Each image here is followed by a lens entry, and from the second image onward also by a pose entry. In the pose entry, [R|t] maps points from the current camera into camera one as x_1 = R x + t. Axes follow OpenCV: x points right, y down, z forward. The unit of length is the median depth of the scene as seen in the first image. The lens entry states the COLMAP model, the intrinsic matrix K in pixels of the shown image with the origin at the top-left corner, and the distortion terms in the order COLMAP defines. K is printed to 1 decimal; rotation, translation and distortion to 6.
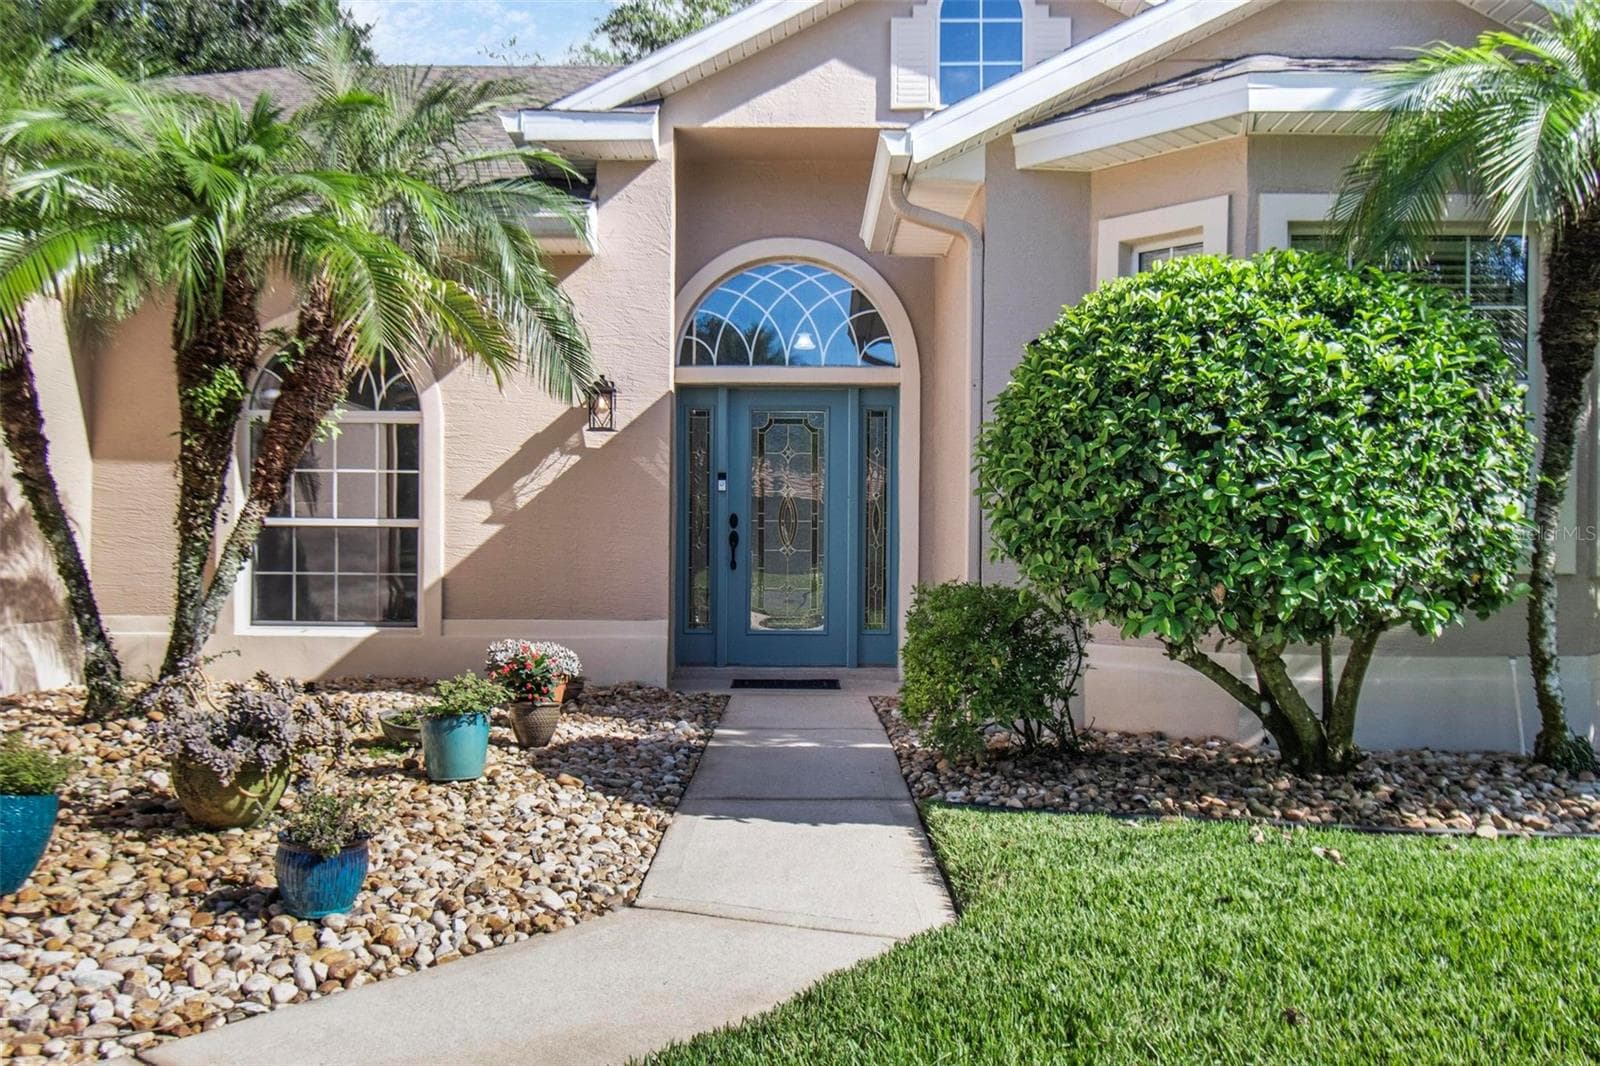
lens RADIAL K [[1358.6, 0, 800.0], [0, 1358.6, 533.0], [0, 0, 1]] dist [-0.010260, -0.006109]
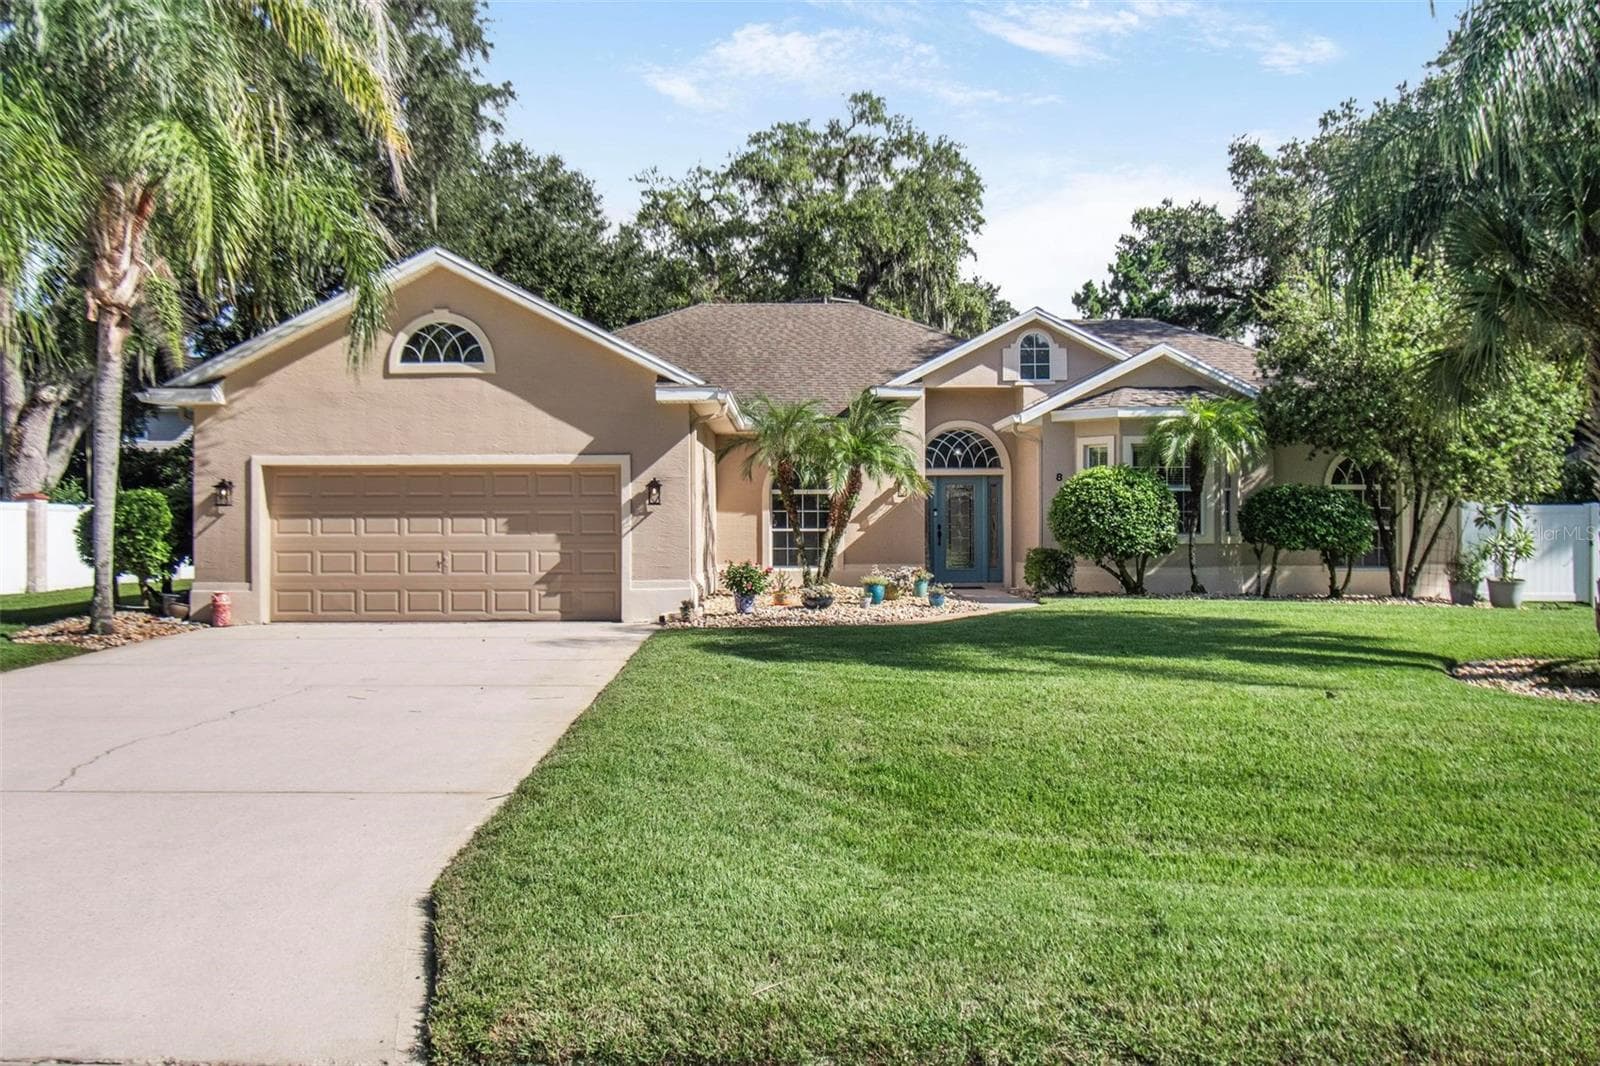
lens RADIAL K [[1453.4, 0, 783.1], [0, 1453.4, 448.1], [0, 0, 1]] dist [-0.013453, -0.010970]
pose [[0.999836, -0.008723, 0.015845, -0.809822], [0.009434, 0.998927, -0.045352, -0.076878], [-0.015433, 0.045494, 0.998845, -3.713444]]
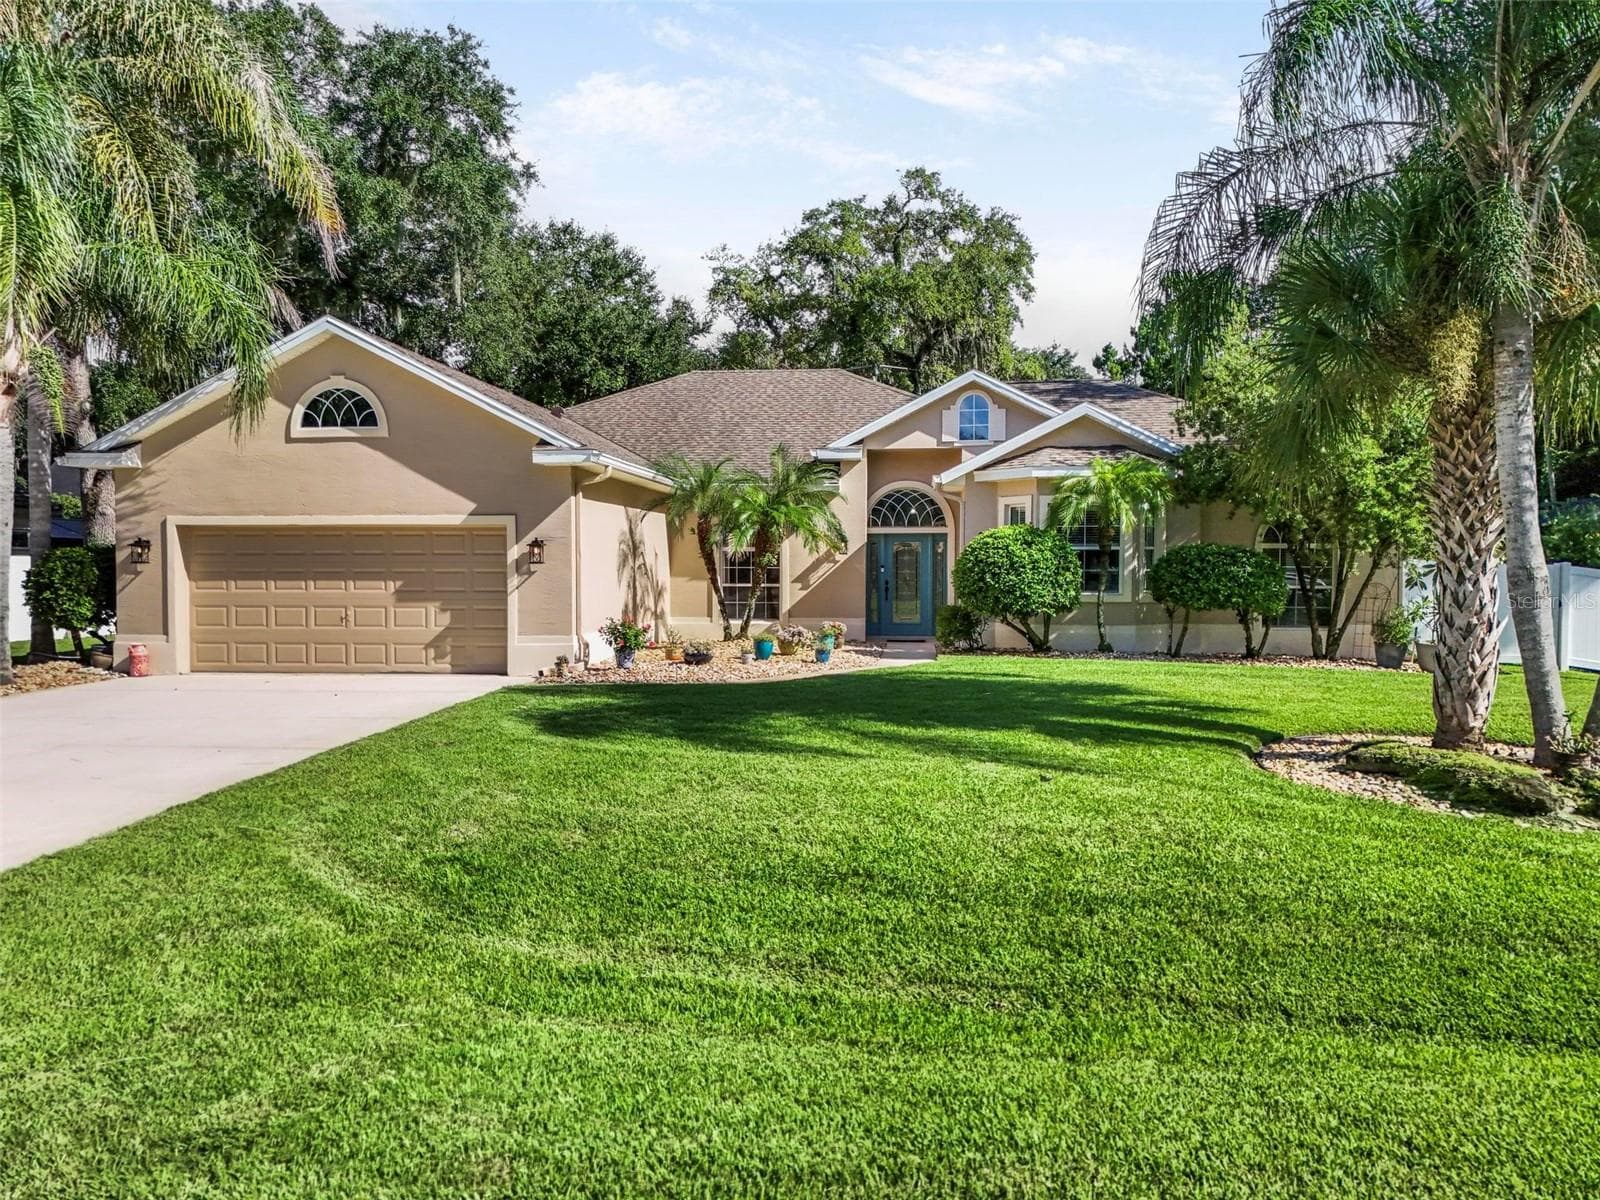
lens RADIAL K [[1279.0, 0, 797.5], [0, 1279.0, 574.0], [0, 0, 1]] dist [0.081098, -0.110949]
pose [[0.995425, -0.004916, -0.095420, 0.039679], [0.005855, 0.999937, 0.009561, -0.108923], [0.095367, -0.010076, 0.995391, -3.267035]]
